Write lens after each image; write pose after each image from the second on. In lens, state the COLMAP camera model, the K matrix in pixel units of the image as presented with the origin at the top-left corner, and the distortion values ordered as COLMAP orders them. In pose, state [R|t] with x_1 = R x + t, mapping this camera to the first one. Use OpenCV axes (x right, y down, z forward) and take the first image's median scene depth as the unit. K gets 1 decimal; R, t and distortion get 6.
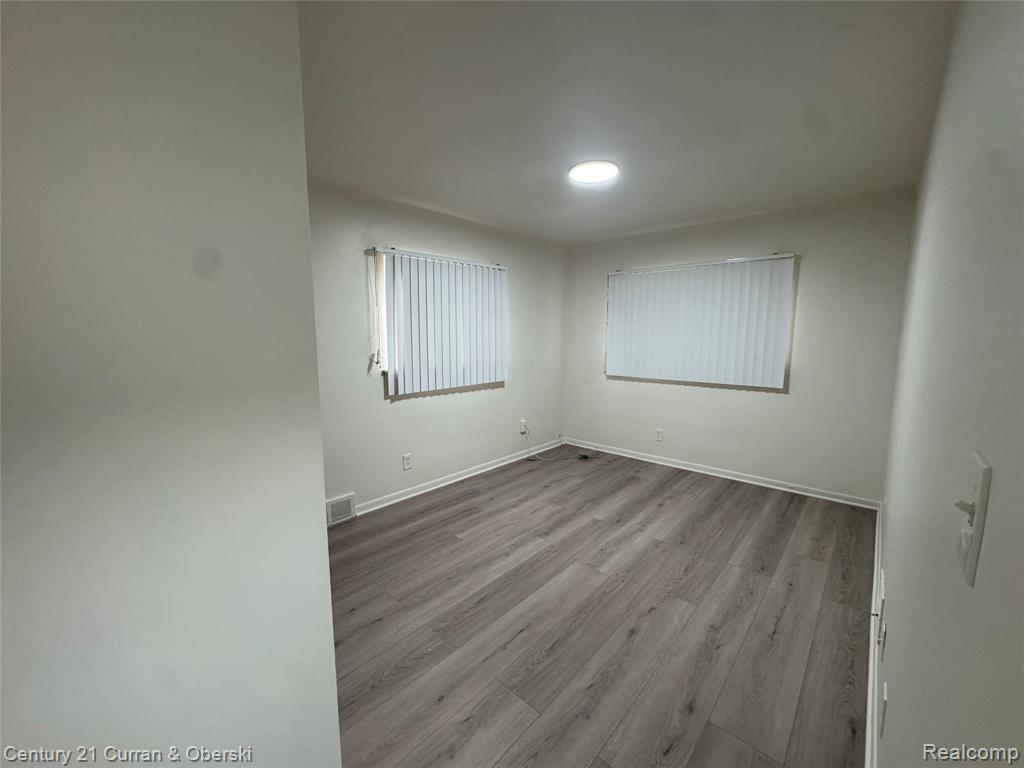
lens RADIAL K [[407.8, 0, 512.0], [0, 407.8, 384.0], [0, 0, 1]] dist [-0.001310, -0.000140]
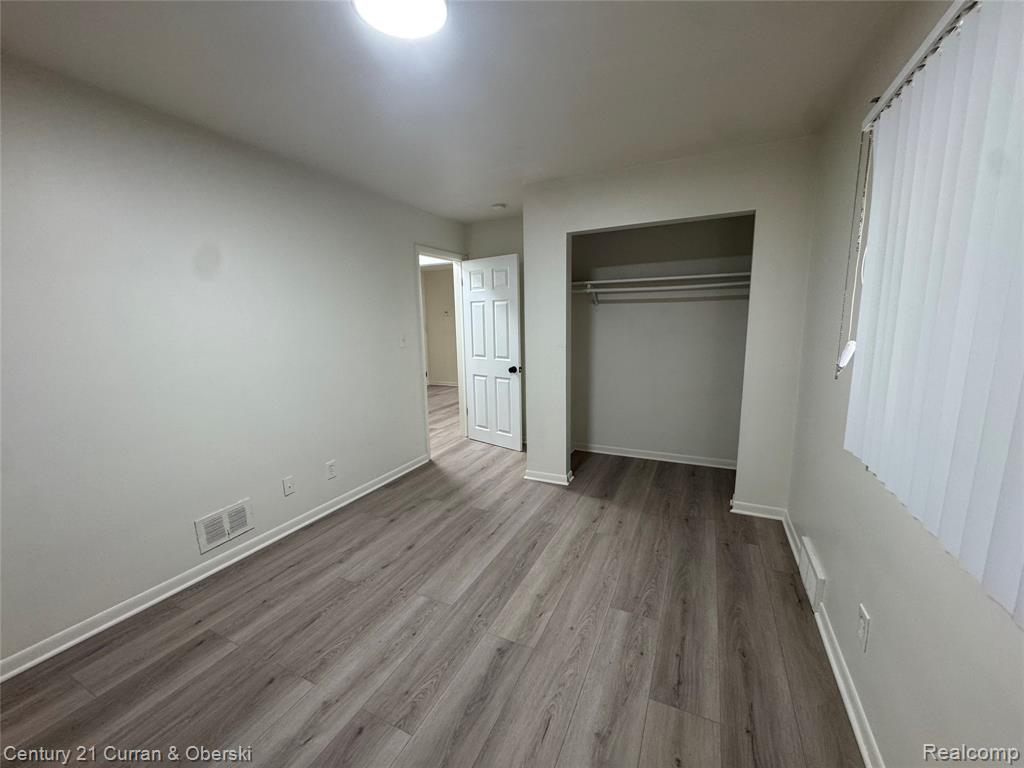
lens RADIAL K [[407.8, 0, 512.0], [0, 407.8, 384.0], [0, 0, 1]] dist [-0.001310, -0.000140]
pose [[-0.957978, 0.066296, -0.279074, 0.258585], [-0.014681, 0.960316, 0.278527, -0.219150], [0.286465, 0.270919, -0.918989, 1.780841]]
